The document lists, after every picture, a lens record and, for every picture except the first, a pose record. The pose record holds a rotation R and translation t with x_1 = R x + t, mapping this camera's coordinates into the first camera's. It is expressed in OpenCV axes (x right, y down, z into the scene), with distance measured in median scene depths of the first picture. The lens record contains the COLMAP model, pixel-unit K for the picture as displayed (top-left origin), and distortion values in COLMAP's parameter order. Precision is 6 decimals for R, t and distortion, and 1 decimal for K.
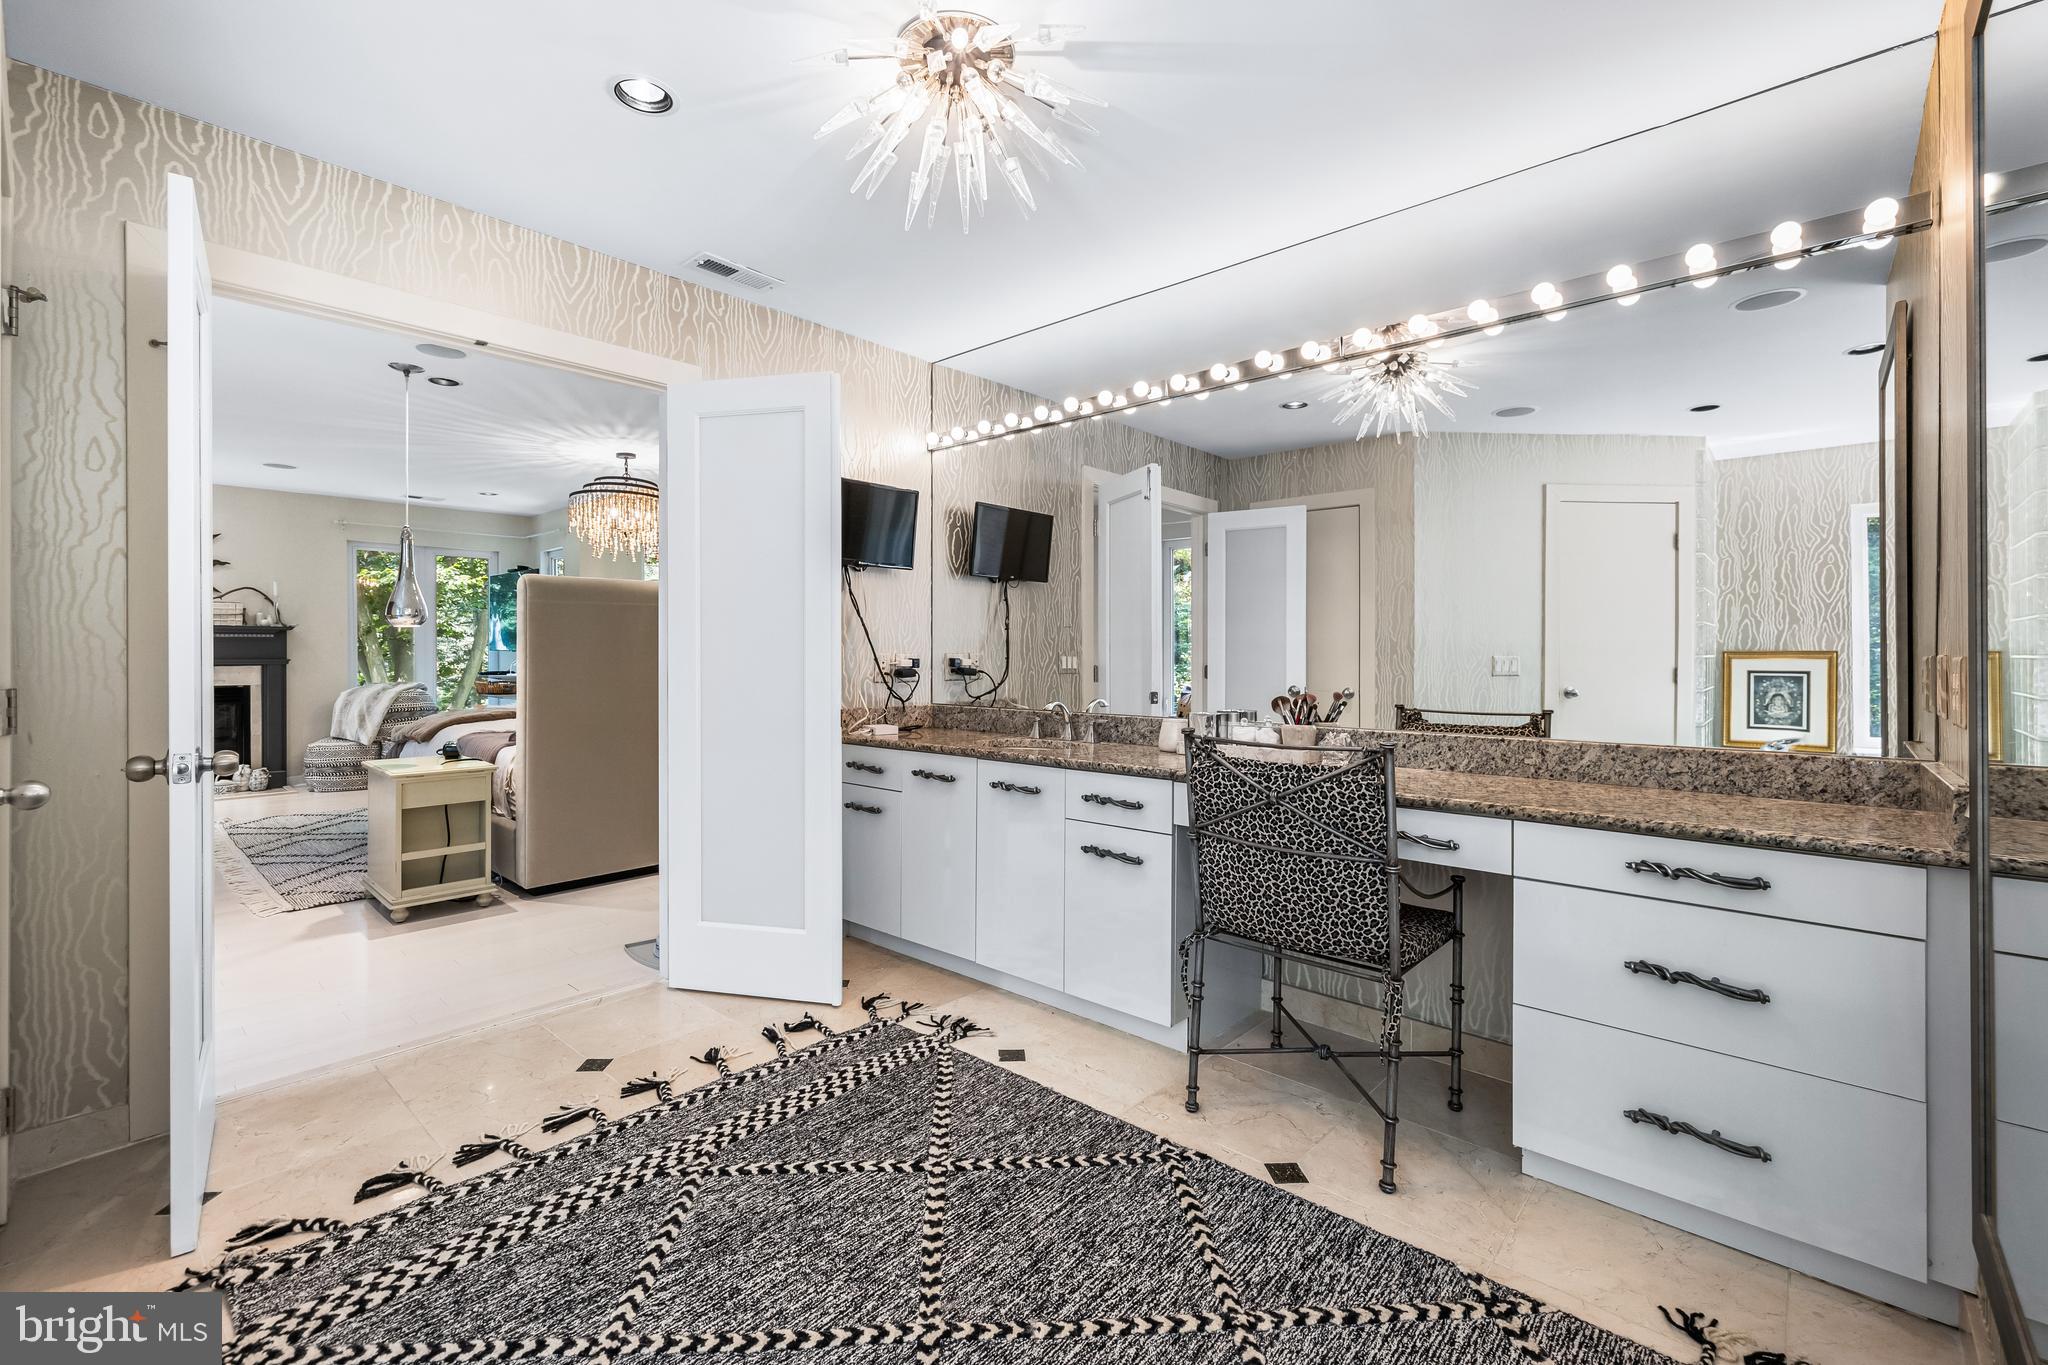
lens RADIAL K [[870.0, 0, 1013.0], [0, 870.0, 651.5], [0, 0, 1]] dist [-0.000097, -0.000048]
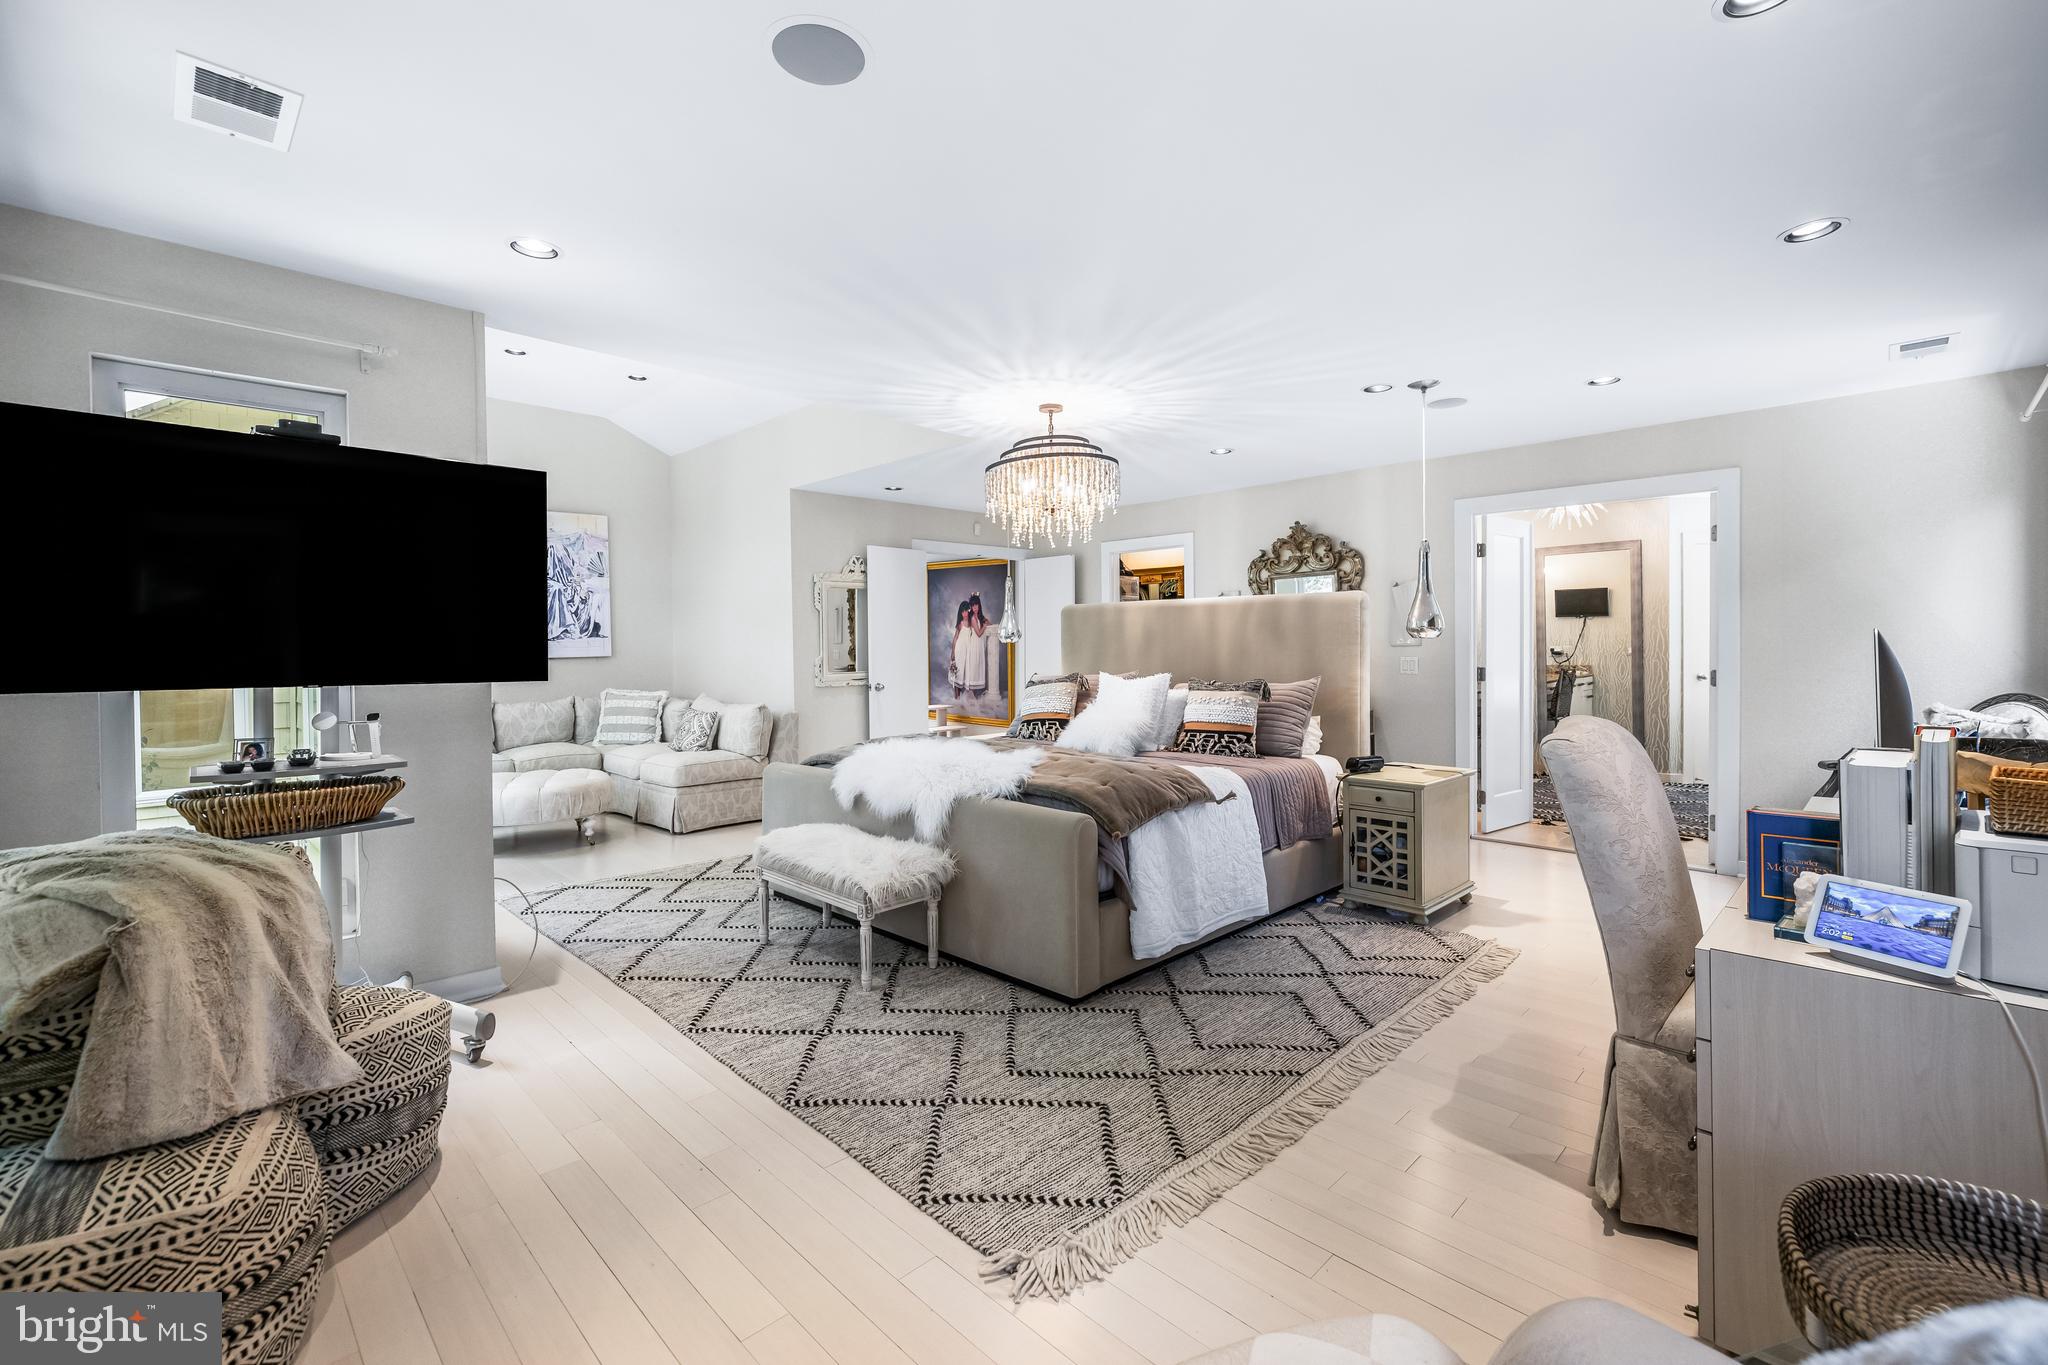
lens RADIAL K [[881.8, 0, 1027.6], [0, 881.8, 653.8], [0, 0, 1]] dist [0.000412, -0.000013]
pose [[0.042482, -0.012645, 0.999017, -1.530924], [0.009049, 0.999884, 0.012271, -0.025133], [-0.999056, 0.008519, 0.042591, 1.242602]]
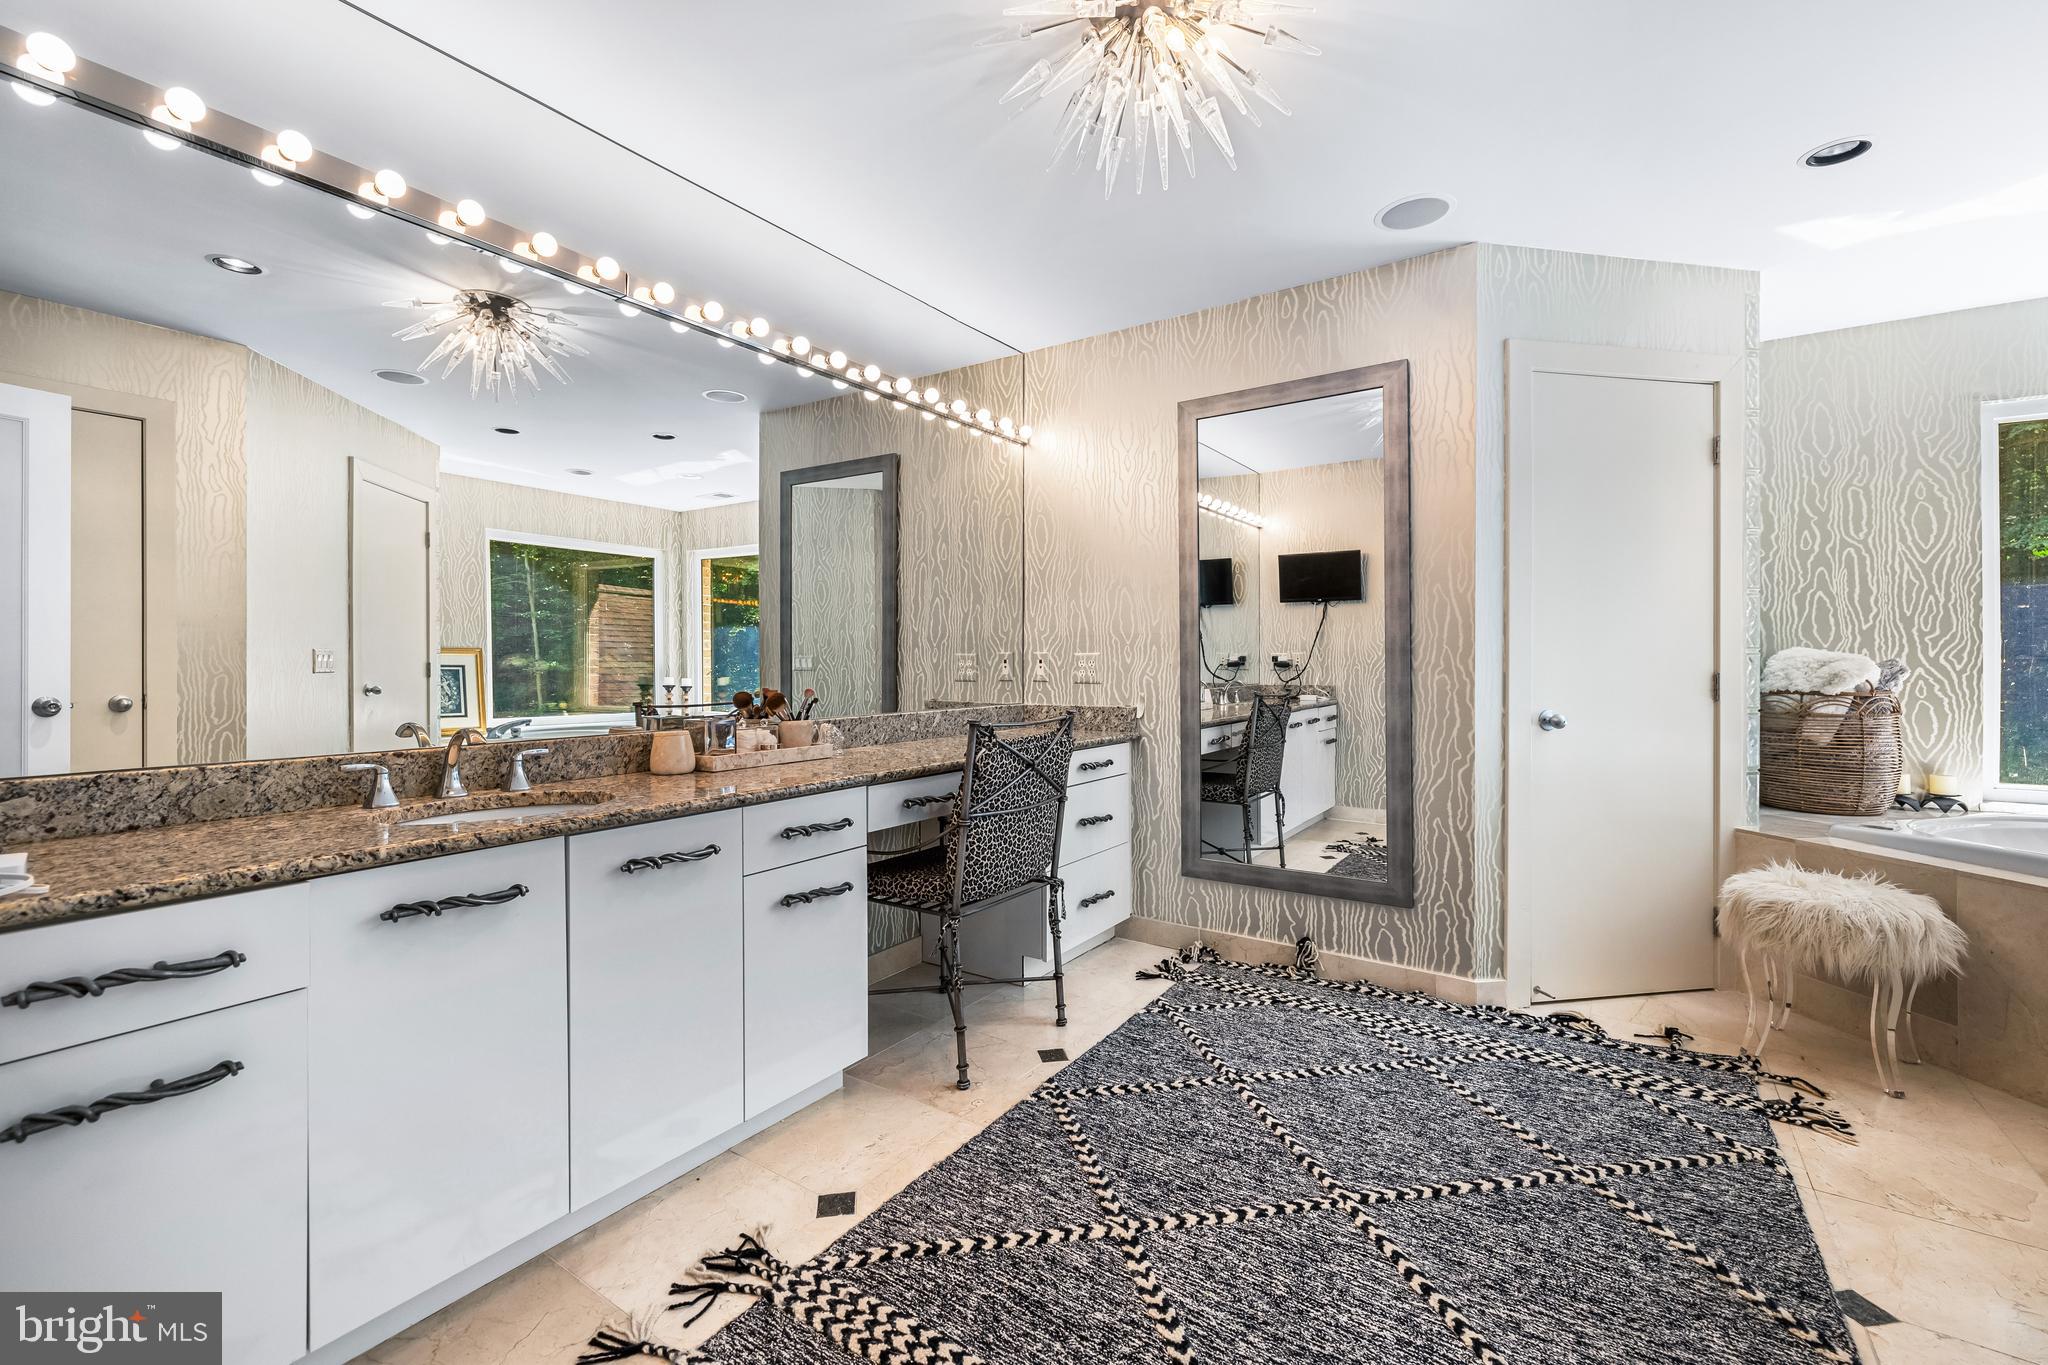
lens RADIAL K [[858.7, 0, 1017.9], [0, 858.7, 659.8], [0, 0, 1]] dist [0.001343, 0.000334]
pose [[-0.128899, -0.003553, 0.991651, -0.389273], [-0.006193, 0.999977, 0.002778, 0.006655], [-0.991638, -0.005783, -0.128918, 0.510371]]
